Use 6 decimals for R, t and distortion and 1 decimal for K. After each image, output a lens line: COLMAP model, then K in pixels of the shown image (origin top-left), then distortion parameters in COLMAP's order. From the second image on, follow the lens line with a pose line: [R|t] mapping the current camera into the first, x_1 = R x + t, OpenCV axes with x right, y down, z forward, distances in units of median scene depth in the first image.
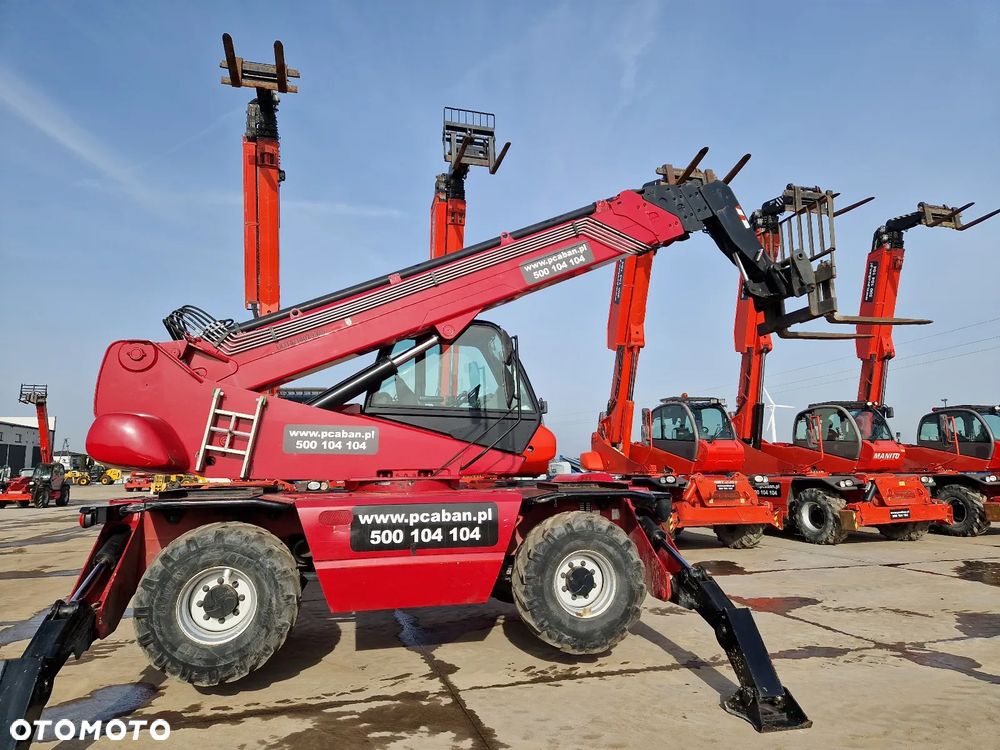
lens RADIAL K [[649.0, 0, 501.3], [0, 649.0, 370.7], [0, 0, 1]] dist [0.075240, -0.056977]
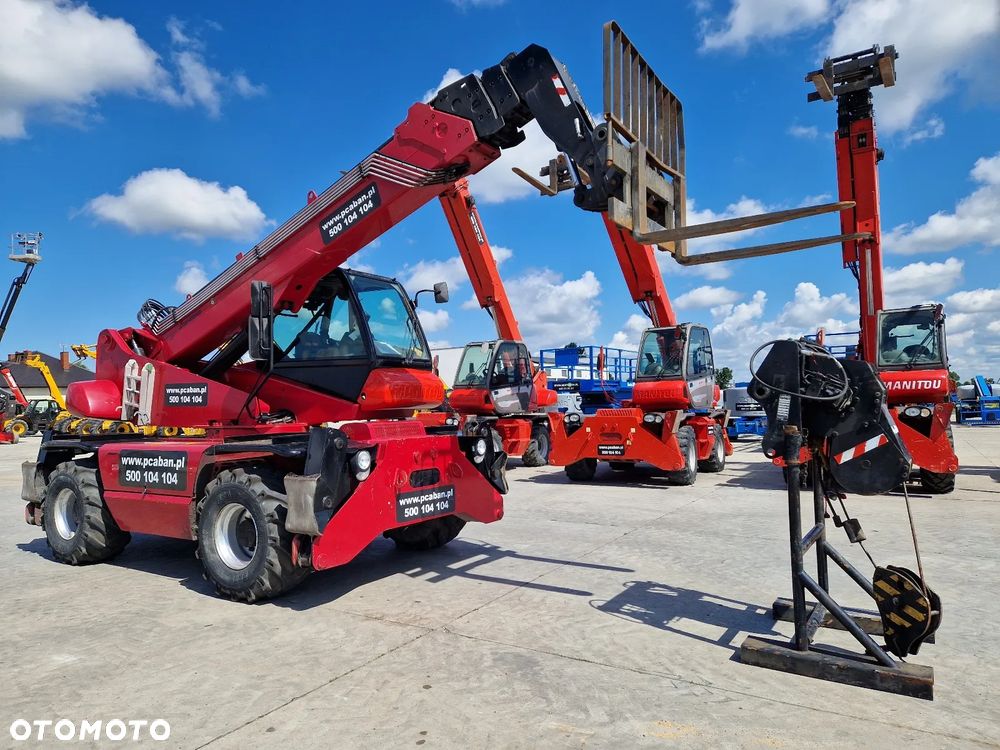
lens RADIAL K [[700.4, 0, 484.1], [0, 700.4, 378.8], [0, 0, 1]] dist [0.085024, -0.056674]
pose [[0.658982, -0.028998, -0.751599, 1.215234], [0.132476, 0.988110, 0.078028, 0.056116], [0.740400, -0.150988, 0.654989, 0.617597]]
